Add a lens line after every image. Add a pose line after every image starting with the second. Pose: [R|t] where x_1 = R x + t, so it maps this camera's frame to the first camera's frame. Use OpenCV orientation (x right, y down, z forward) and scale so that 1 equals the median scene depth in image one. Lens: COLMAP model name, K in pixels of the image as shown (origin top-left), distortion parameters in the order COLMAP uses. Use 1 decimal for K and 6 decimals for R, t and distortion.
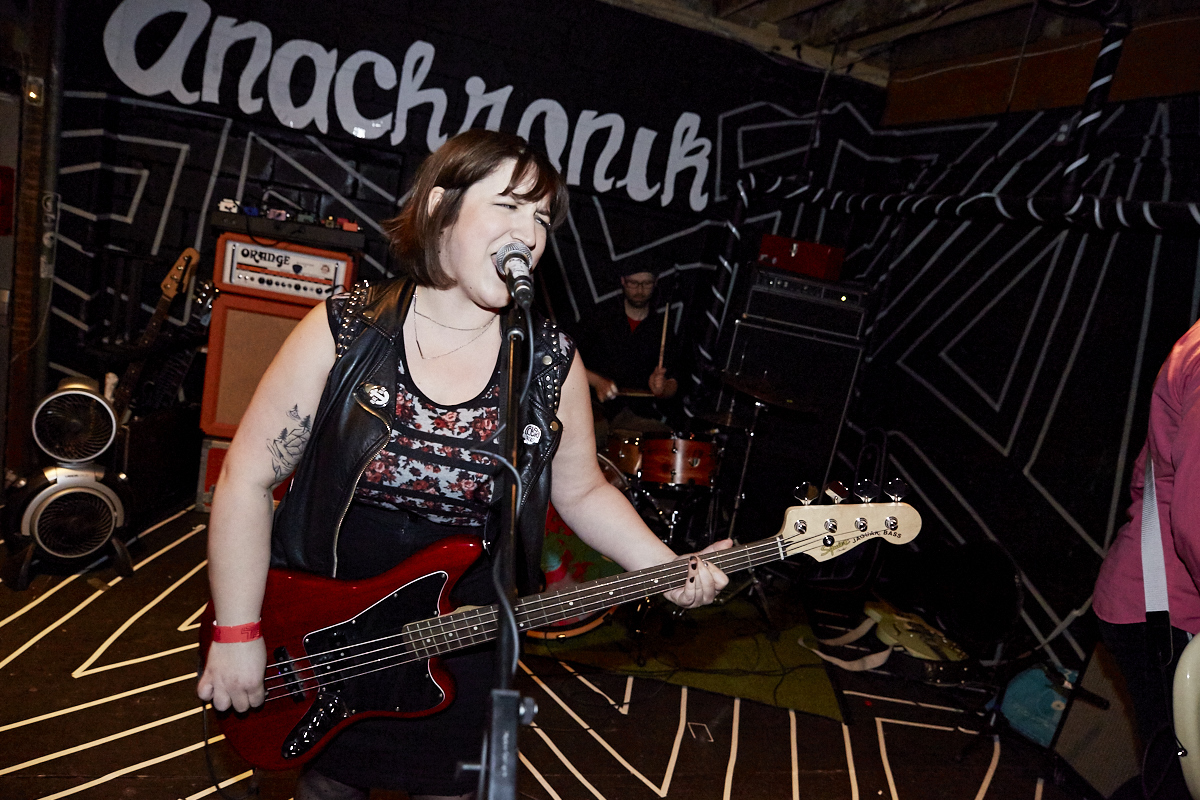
lens RADIAL K [[819.4, 0, 600.0], [0, 819.4, 400.0], [0, 0, 1]] dist [-0.030927, 0.017880]
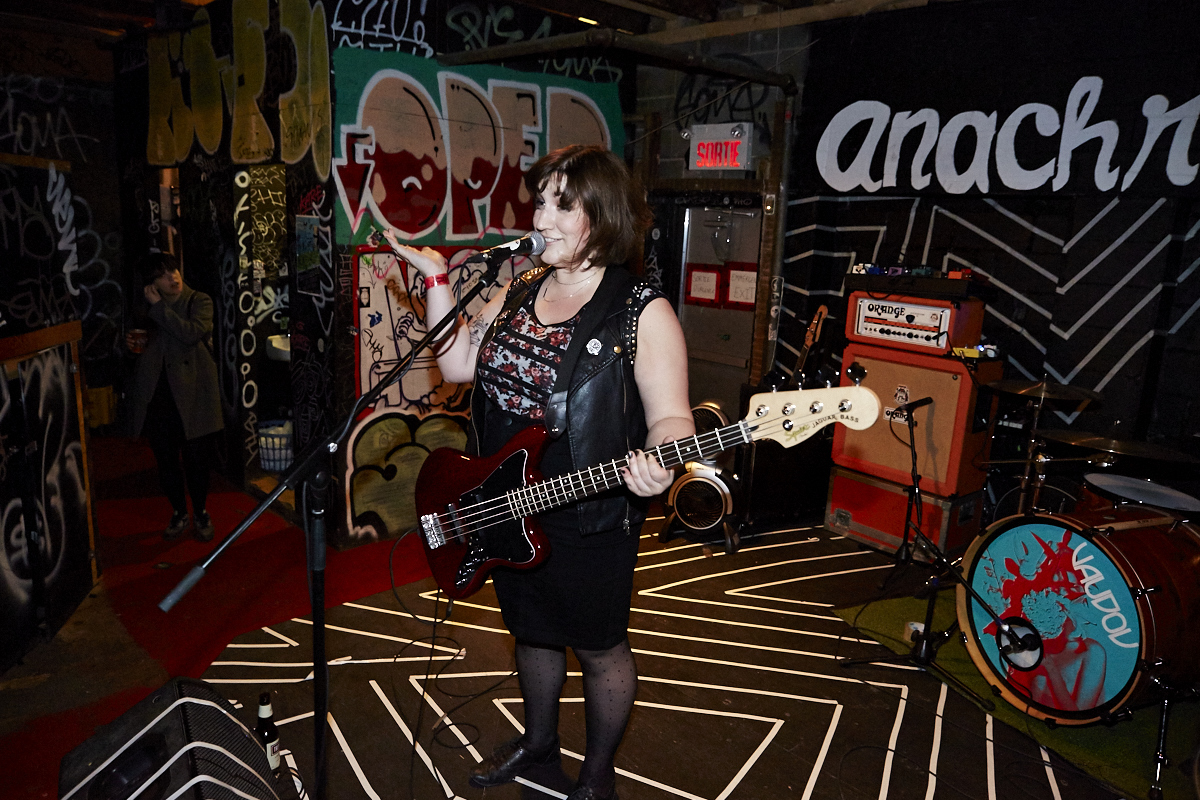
lens RADIAL K [[819.4, 0, 600.0], [0, 819.4, 400.0], [0, 0, 1]] dist [-0.030927, 0.017880]
pose [[0.473132, 0.014714, -0.880869, 0.341092], [-0.127769, 0.990435, -0.052083, 0.049197], [0.871677, 0.137190, 0.470487, 0.119611]]
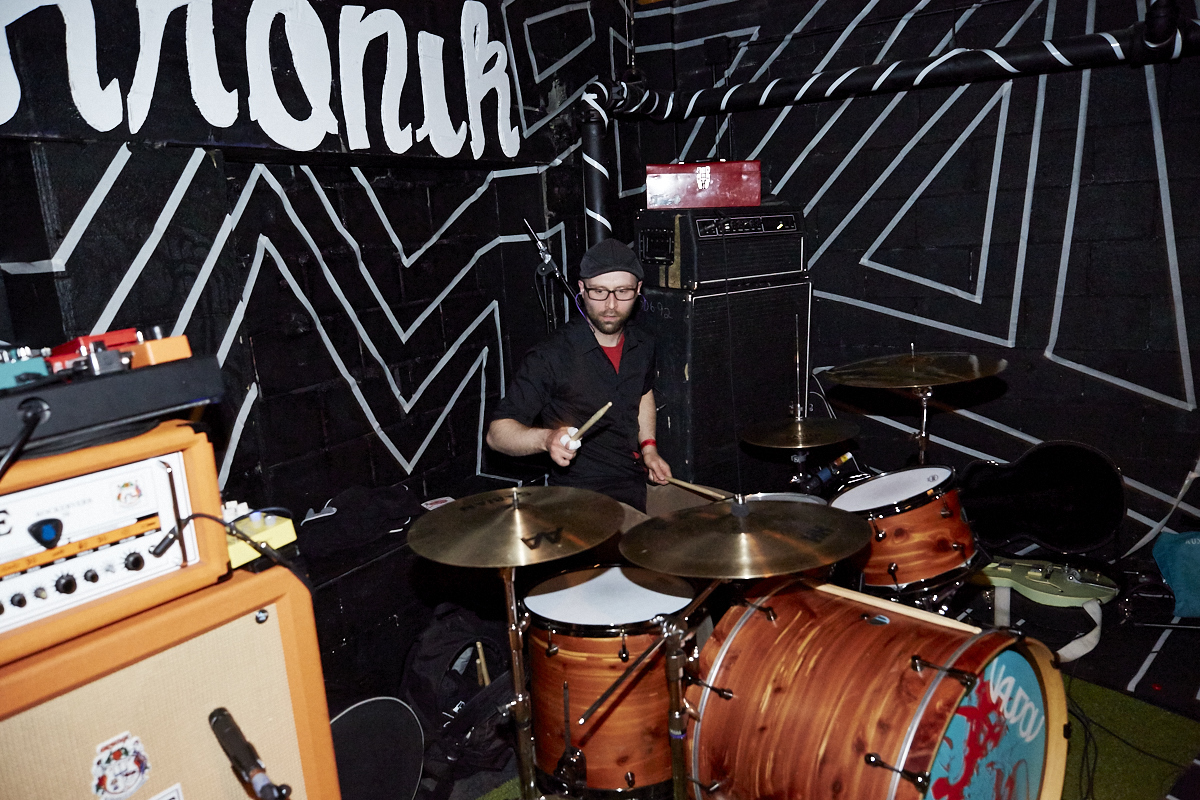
lens RADIAL K [[819.4, 0, 600.0], [0, 819.4, 400.0], [0, 0, 1]] dist [-0.030927, 0.017880]
pose [[0.702440, -0.369290, 0.608443, -0.337894], [0.332168, 0.926150, 0.178636, -0.166101], [-0.629478, 0.076625, 0.773231, 0.538016]]
